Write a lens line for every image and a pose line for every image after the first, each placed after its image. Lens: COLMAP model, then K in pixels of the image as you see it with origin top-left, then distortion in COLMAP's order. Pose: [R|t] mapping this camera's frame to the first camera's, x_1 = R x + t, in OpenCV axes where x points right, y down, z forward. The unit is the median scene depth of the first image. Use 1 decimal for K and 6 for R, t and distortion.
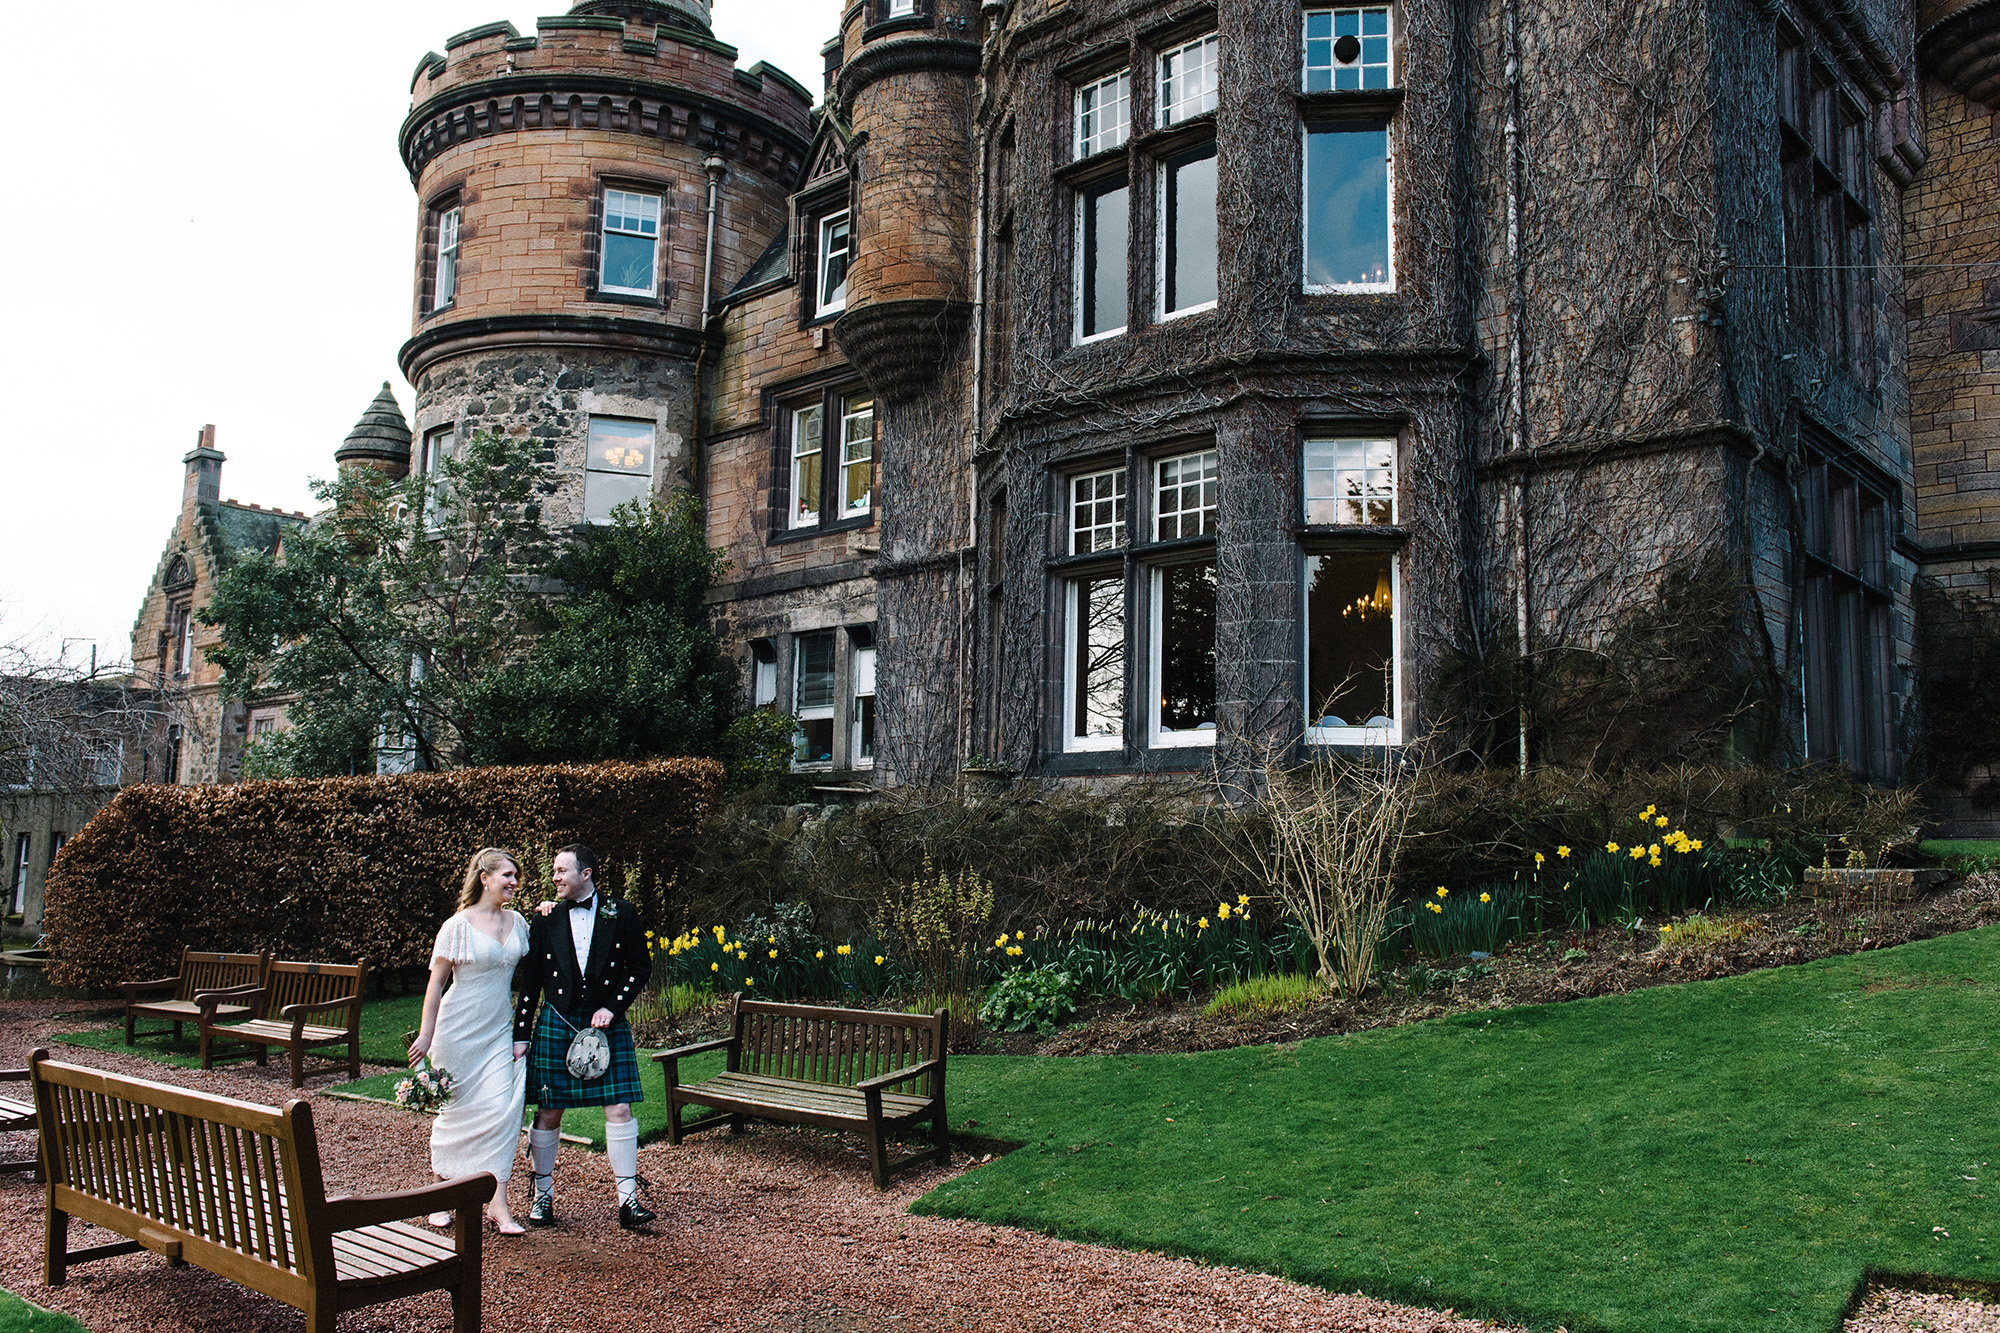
lens RADIAL K [[1553.5, 0, 990.5], [0, 1553.5, 705.3], [0, 0, 1]] dist [0.008478, -0.013155]
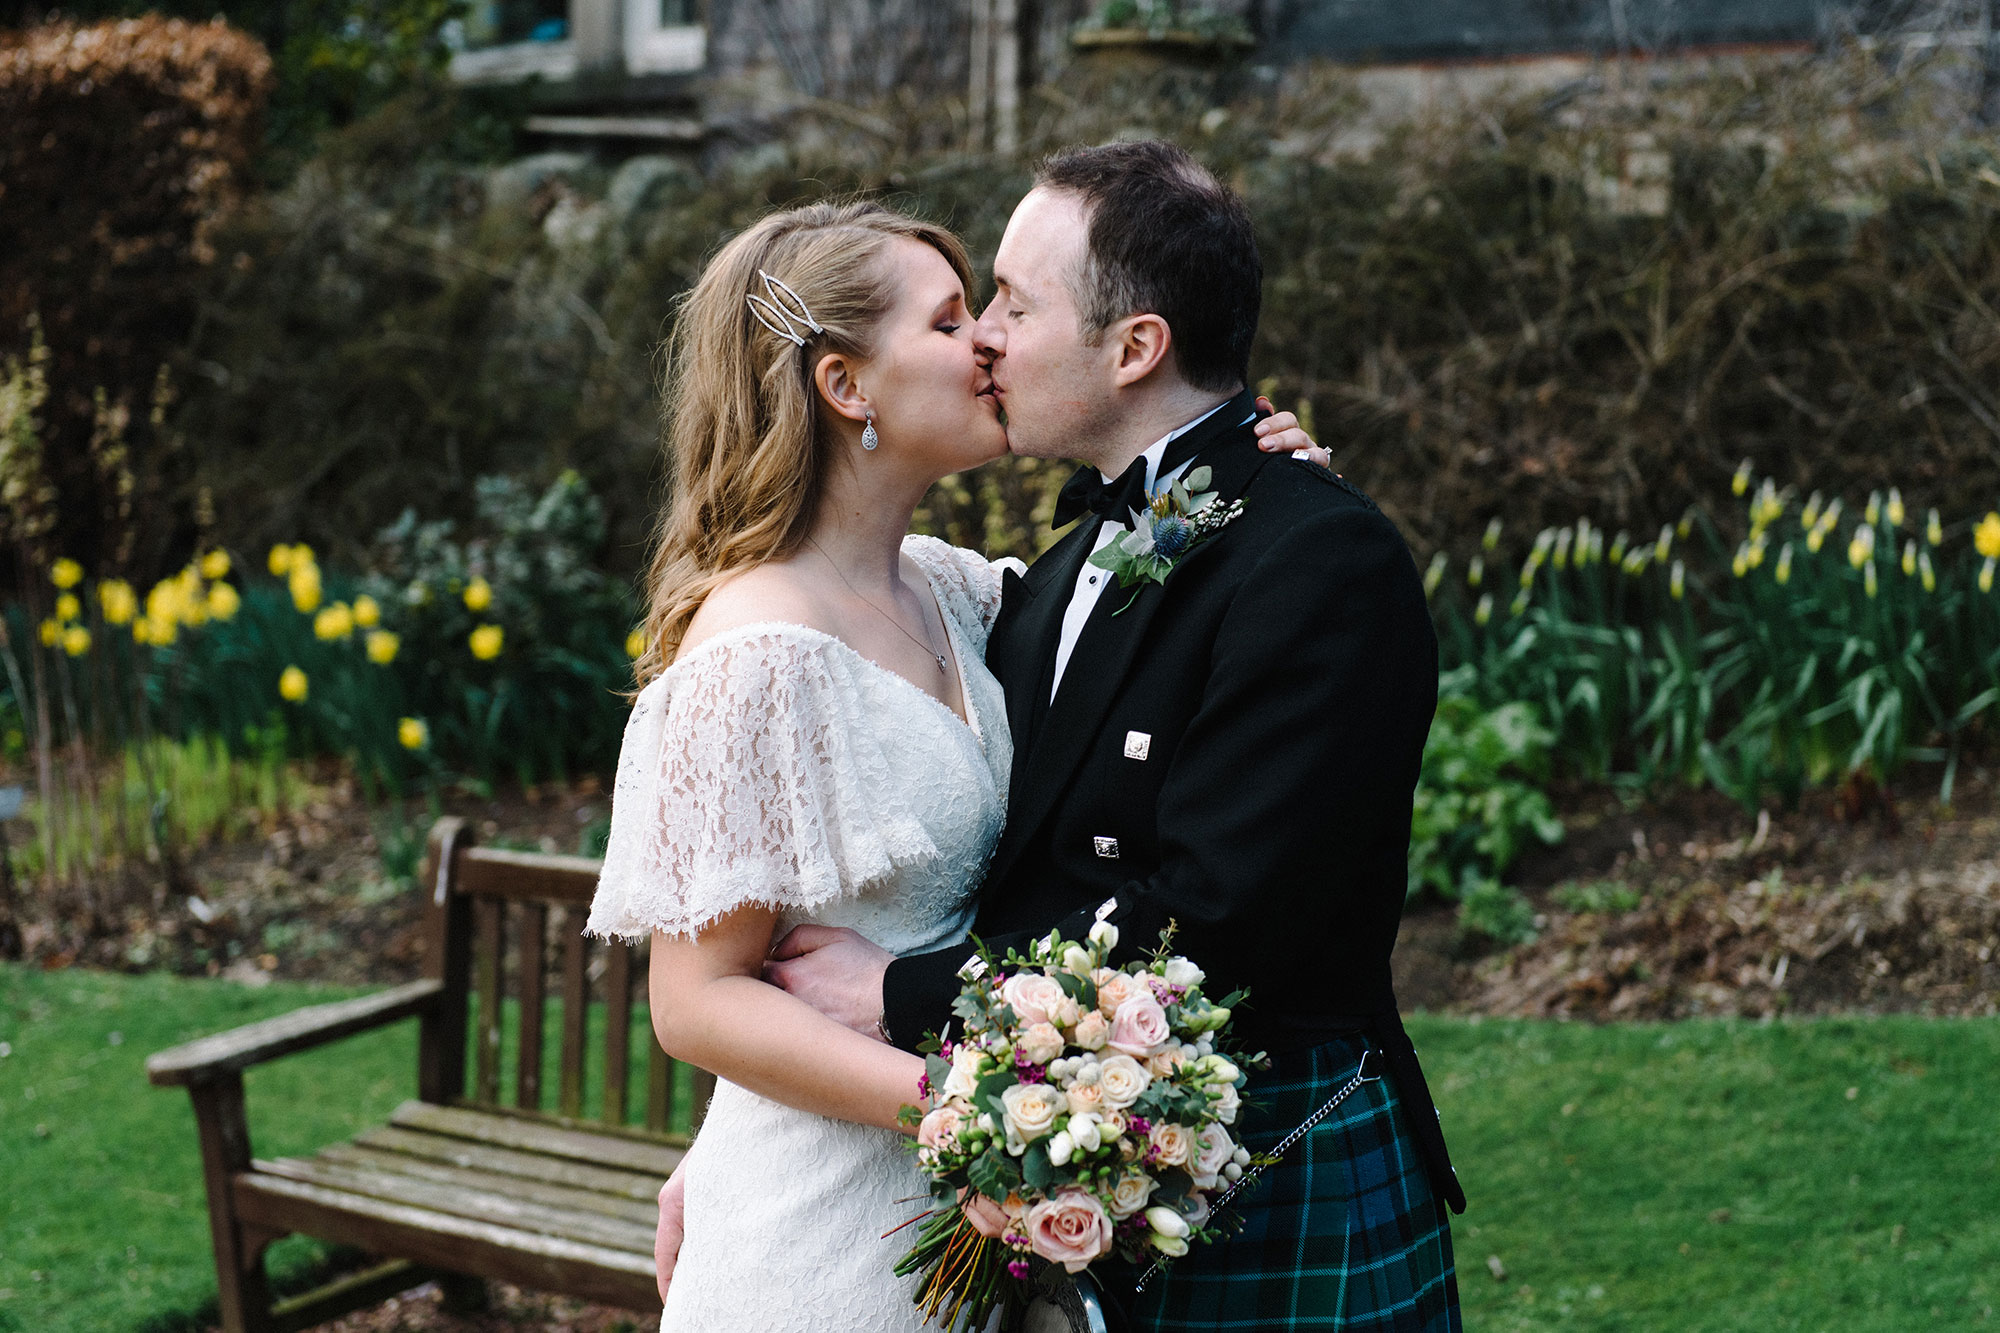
lens RADIAL K [[3835.7, 0, 1000.0], [0, 3835.7, 666.5], [0, 0, 1]] dist [-0.021525, -0.289033]
pose [[0.999232, -0.013607, 0.036741, -0.055548], [0.006584, 0.982738, 0.184884, 0.021076], [-0.038622, -0.184500, 0.982073, 0.210239]]
